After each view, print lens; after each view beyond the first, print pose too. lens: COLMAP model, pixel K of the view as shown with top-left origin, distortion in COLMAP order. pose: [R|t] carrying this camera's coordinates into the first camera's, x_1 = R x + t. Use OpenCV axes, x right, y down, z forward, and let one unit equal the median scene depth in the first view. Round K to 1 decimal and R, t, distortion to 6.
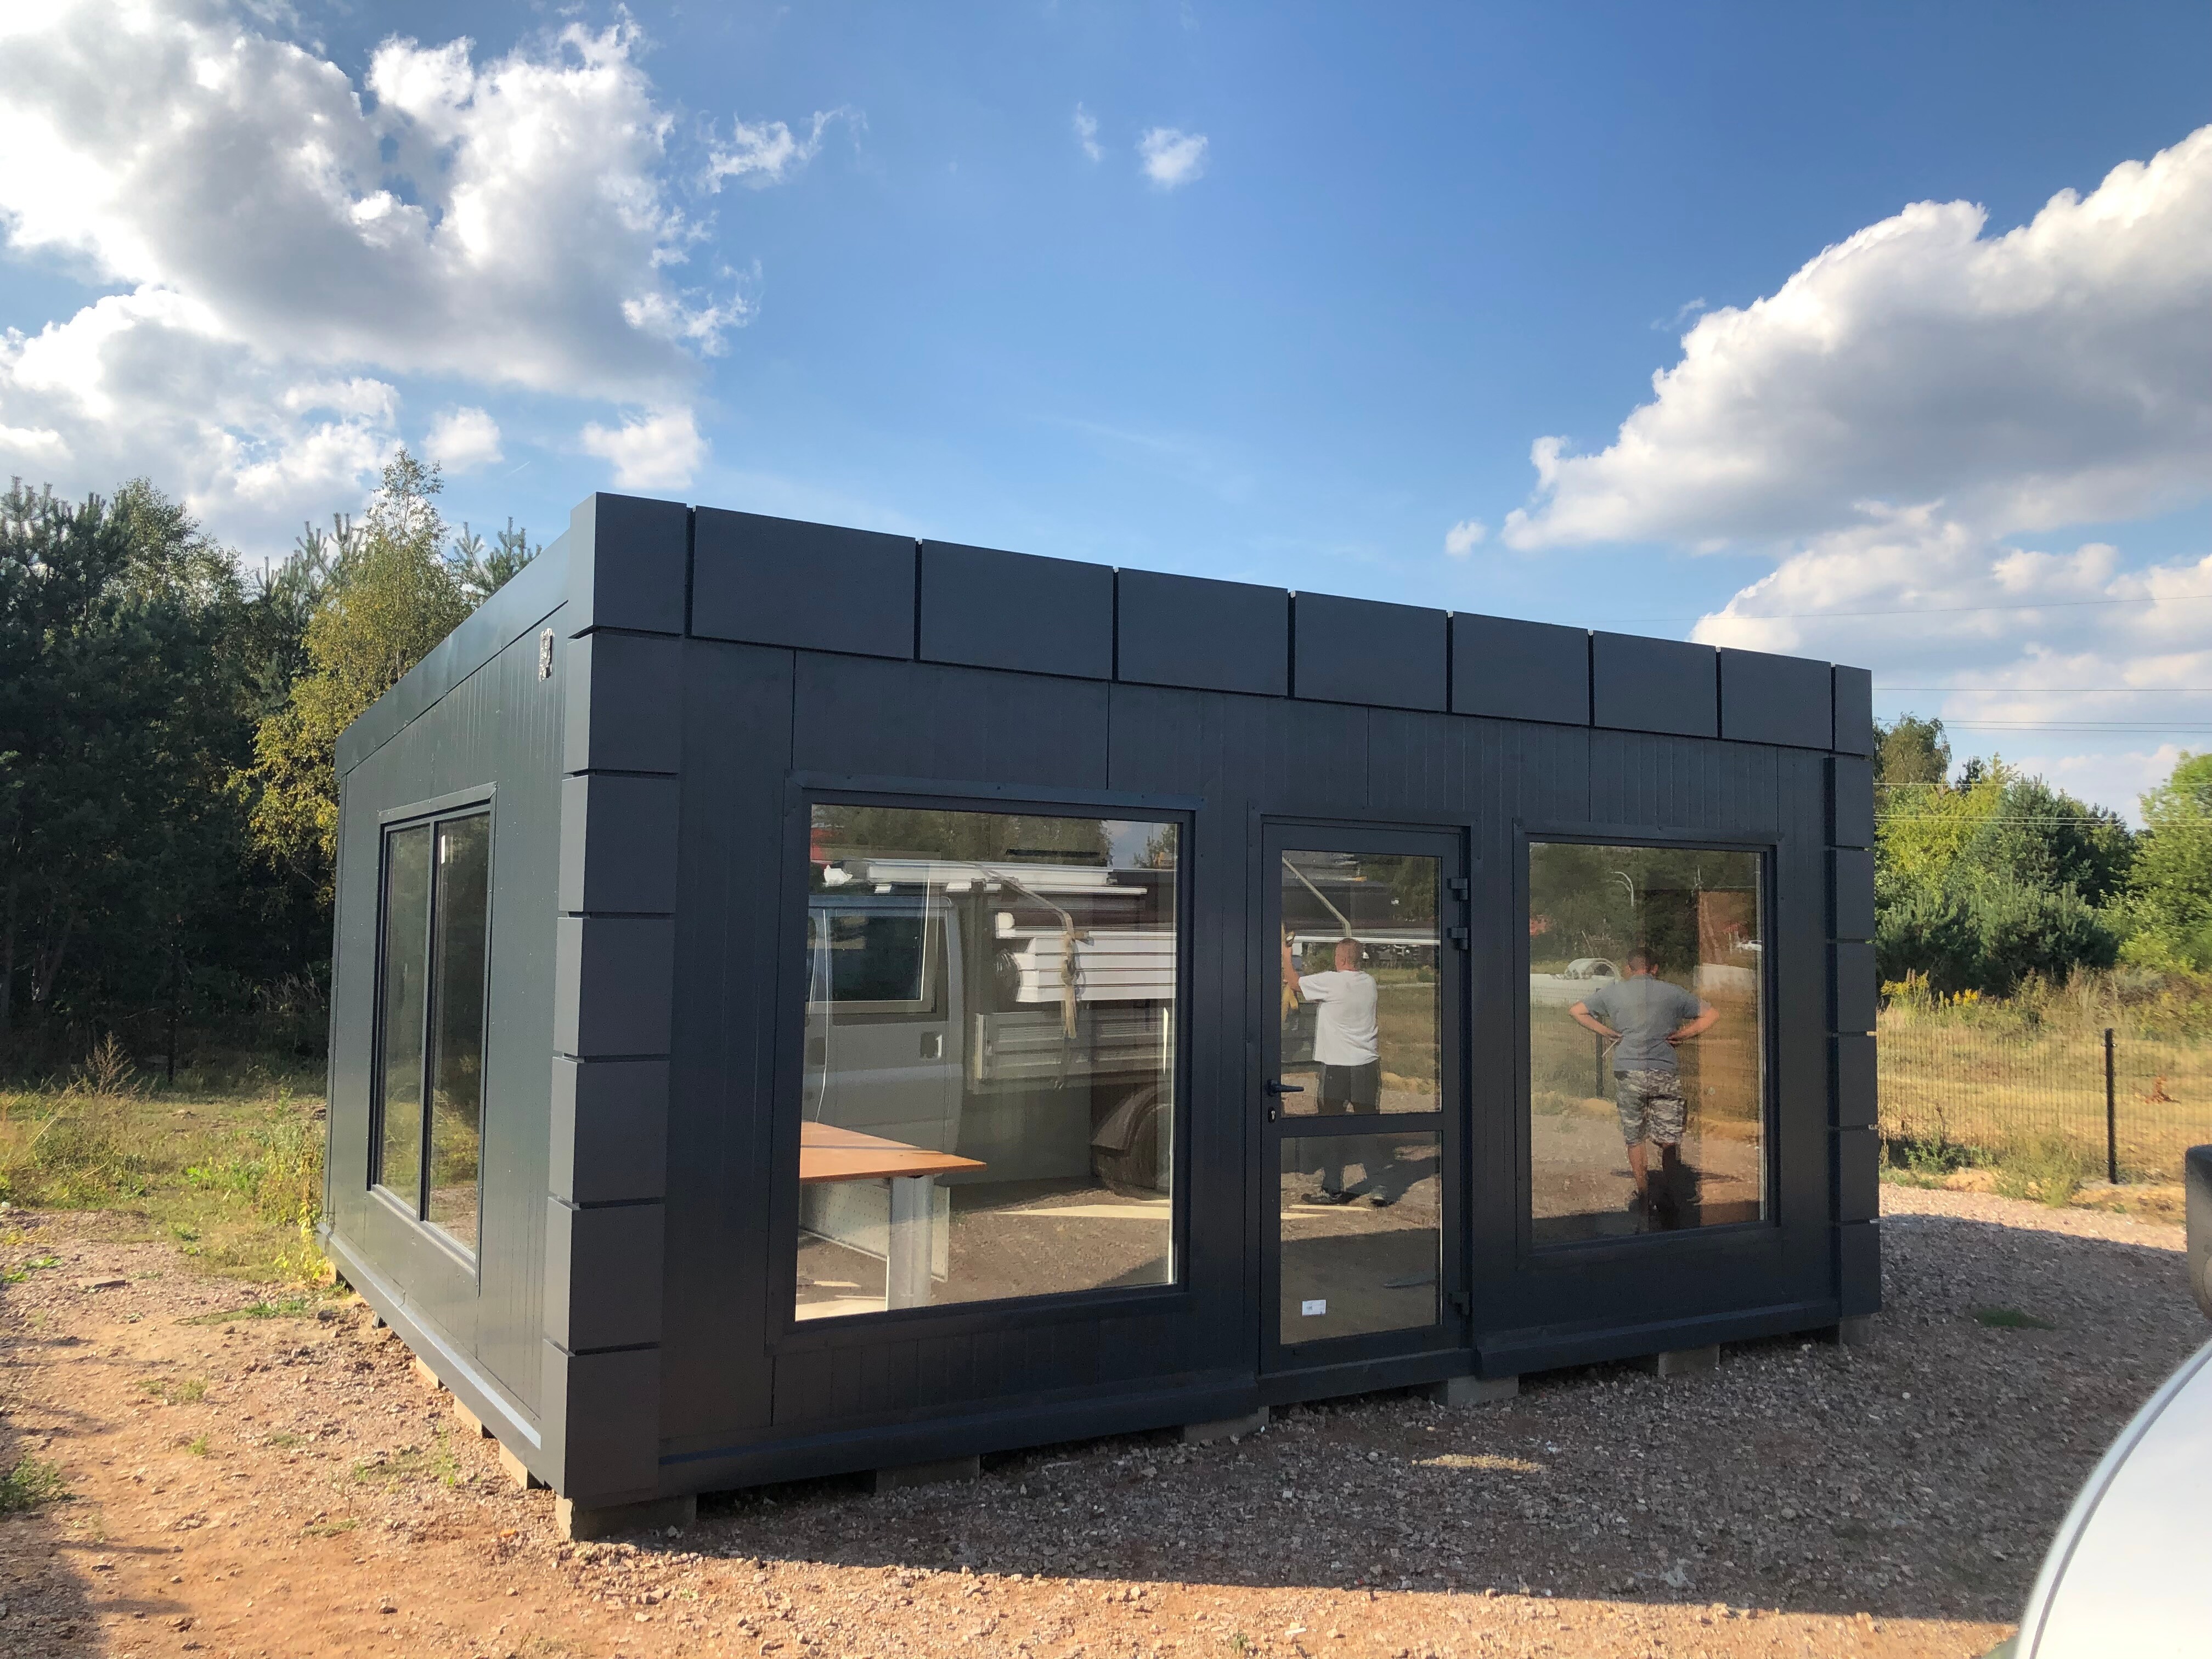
lens RADIAL K [[1815.6, 0, 1104.6], [0, 1815.6, 779.5], [0, 0, 1]] dist [0.003428, 0.005673]
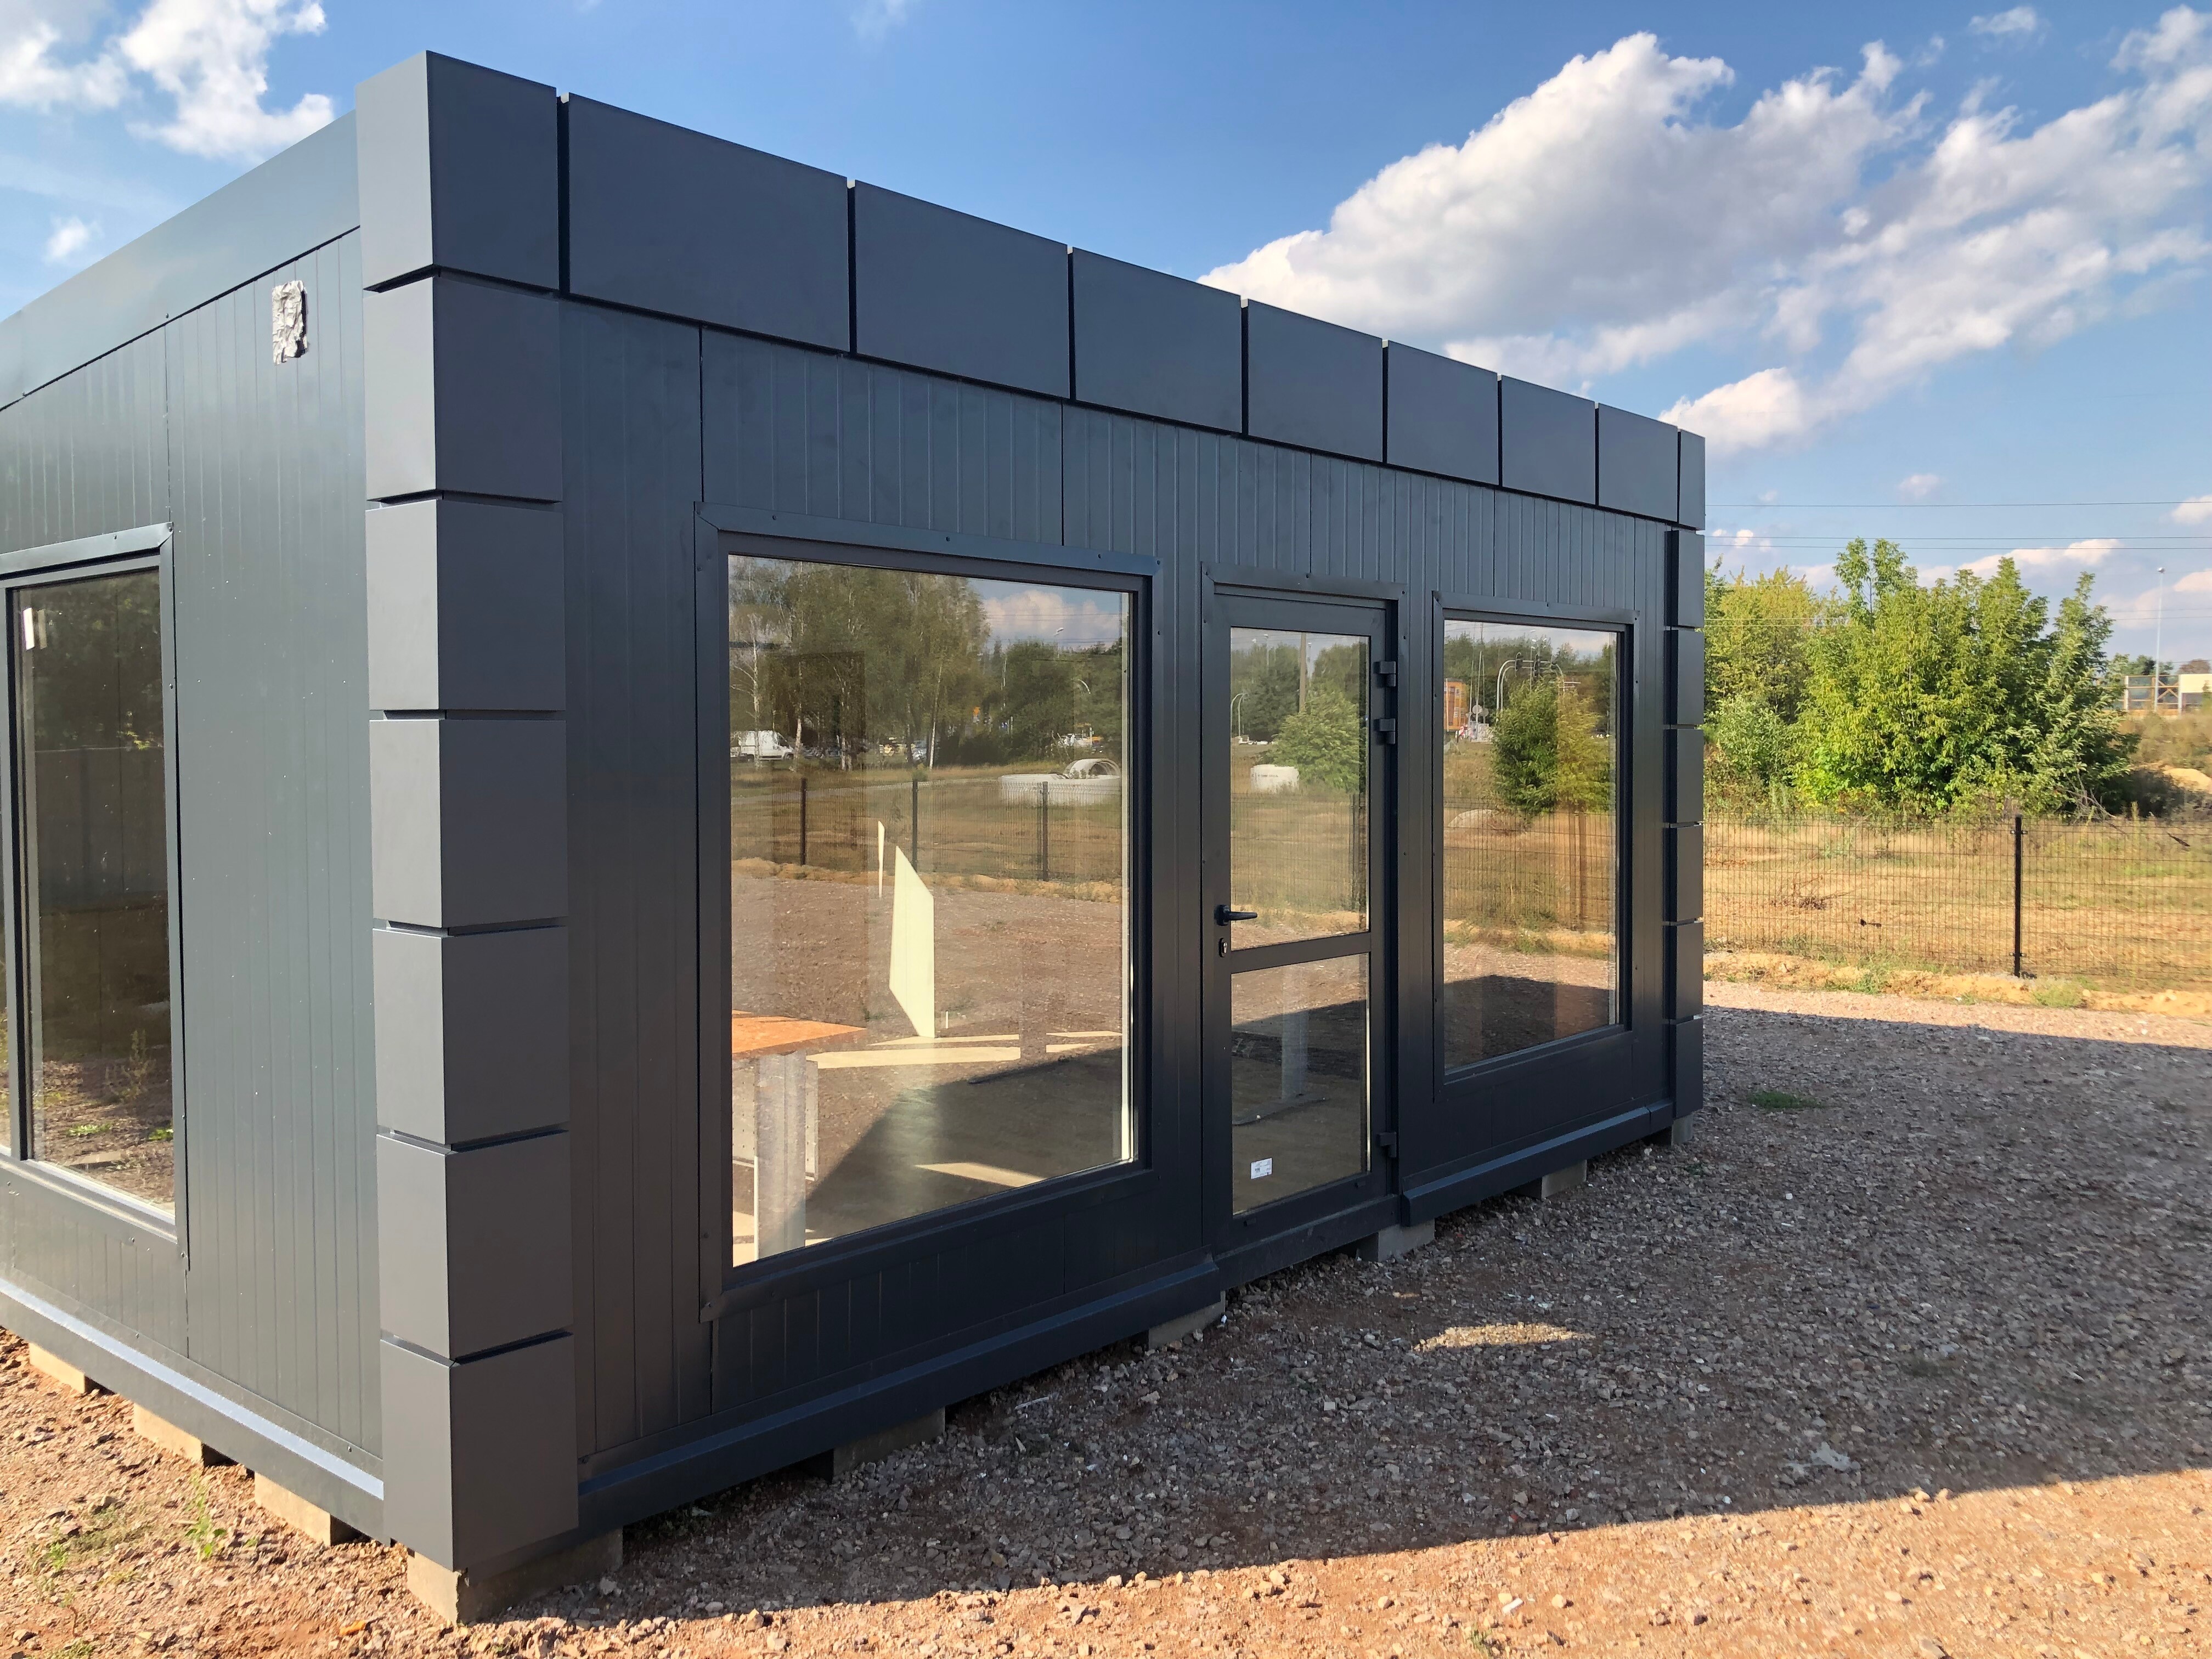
lens RADIAL K [[1815.6, 0, 1104.6], [0, 1815.6, 779.5], [0, 0, 1]] dist [0.003428, 0.005673]
pose [[0.950869, -0.026412, 0.308464, -0.244006], [-0.007585, 0.994068, 0.108499, 0.022543], [-0.309500, -0.105508, 0.945028, 0.284134]]
